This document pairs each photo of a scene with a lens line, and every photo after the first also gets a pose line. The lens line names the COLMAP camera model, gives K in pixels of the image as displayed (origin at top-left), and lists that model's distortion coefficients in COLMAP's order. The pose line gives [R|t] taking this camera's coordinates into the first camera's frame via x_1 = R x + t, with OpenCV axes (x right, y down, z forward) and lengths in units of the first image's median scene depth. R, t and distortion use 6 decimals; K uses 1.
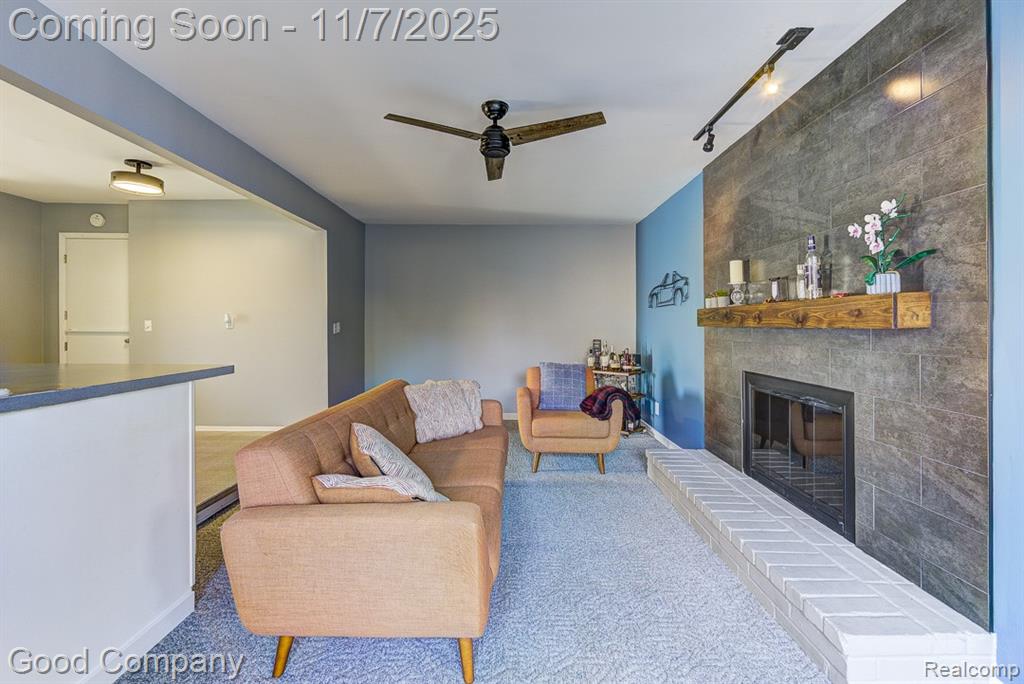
lens RADIAL K [[453.8, 0, 519.5], [0, 453.8, 325.8], [0, 0, 1]] dist [-0.002919, 0.000001]
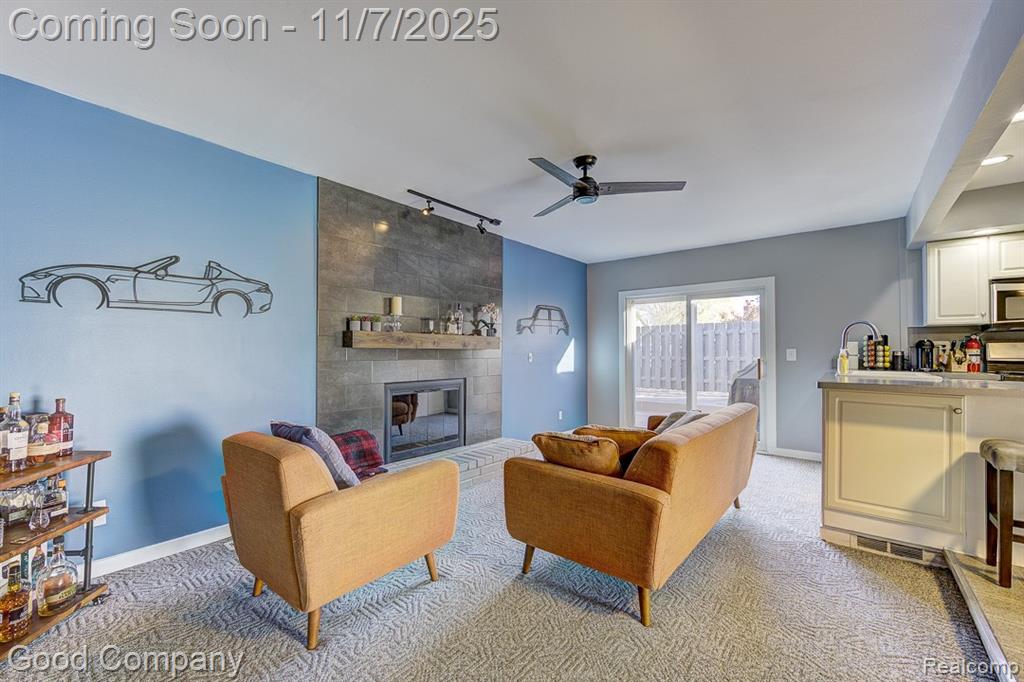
lens RADIAL K [[419.8, 0, 501.0], [0, 419.8, 348.0], [0, 0, 1]] dist [0.005434, -0.000625]
pose [[-0.761220, 0.000266, 0.648493, -0.617873], [-0.003685, 0.999982, -0.004737, 0.007245], [-0.648483, -0.005996, -0.761206, 2.027363]]
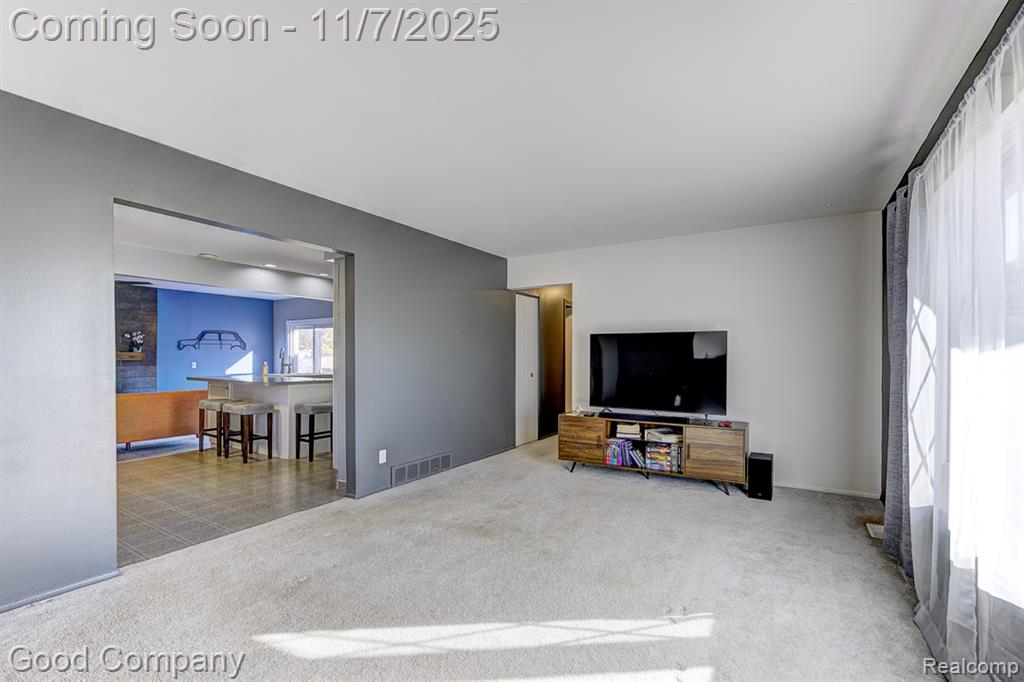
lens RADIAL K [[453.8, 0, 549.6], [0, 453.8, 358.6], [0, 0, 1]] dist [-0.002919, 0.000001]
pose [[-0.865029, -0.011210, 0.501597, -3.376182], [-0.009729, 0.999937, 0.005569, -0.050934], [-0.501627, -0.000063, -0.865084, 1.948306]]
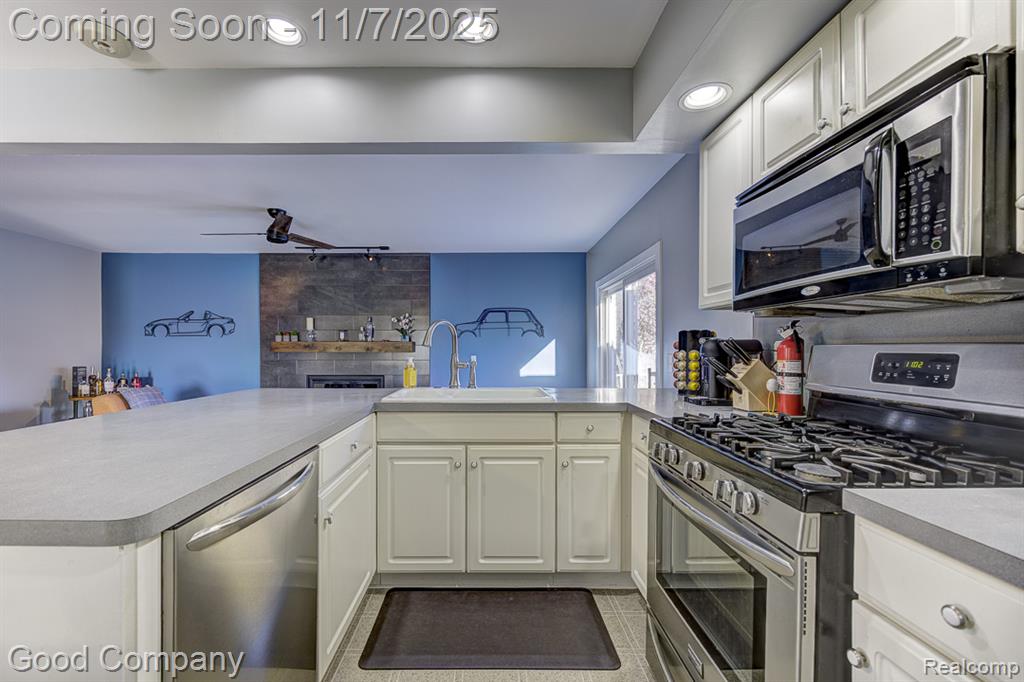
lens RADIAL K [[419.8, 0, 487.3], [0, 419.8, 351.6], [0, 0, 1]] dist [0.005434, -0.000625]
pose [[0.000966, -0.010459, 0.999945, -1.541124], [0.001229, 0.999945, 0.010458, -0.021207], [-0.999999, 0.001219, 0.000978, 0.288809]]
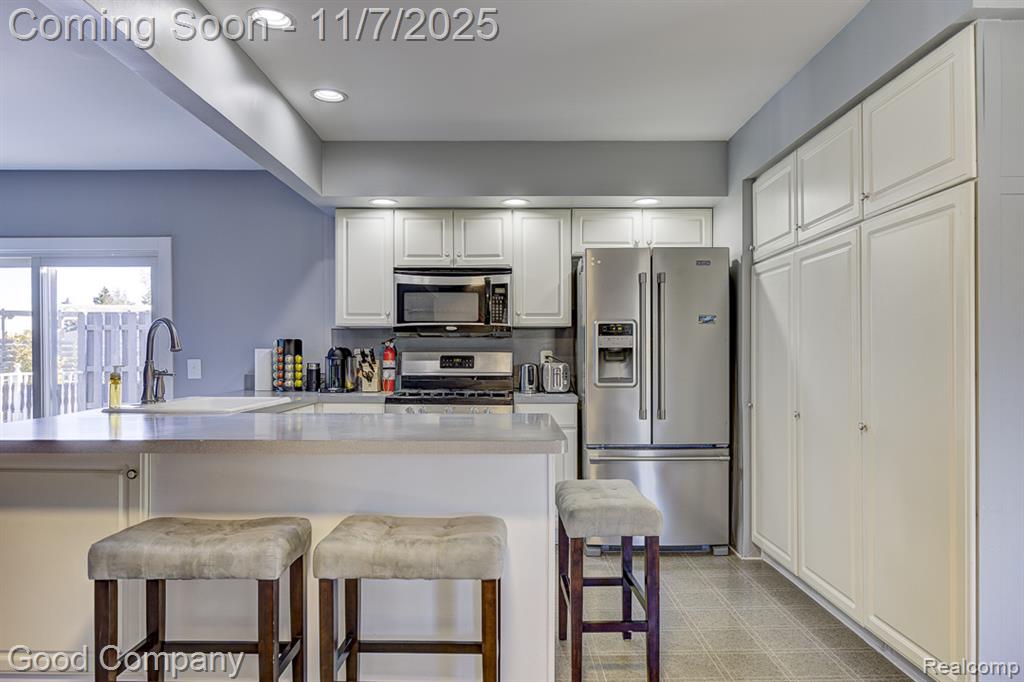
lens RADIAL K [[672.2, 0, 521.5], [0, 672.2, 357.9], [0, 0, 1]] dist [-0.010707, -0.004840]
pose [[-0.999859, -0.002501, -0.016599, -1.233219], [-0.002615, 0.999973, 0.006805, -0.020511], [0.016582, 0.006847, -0.999839, 1.593884]]
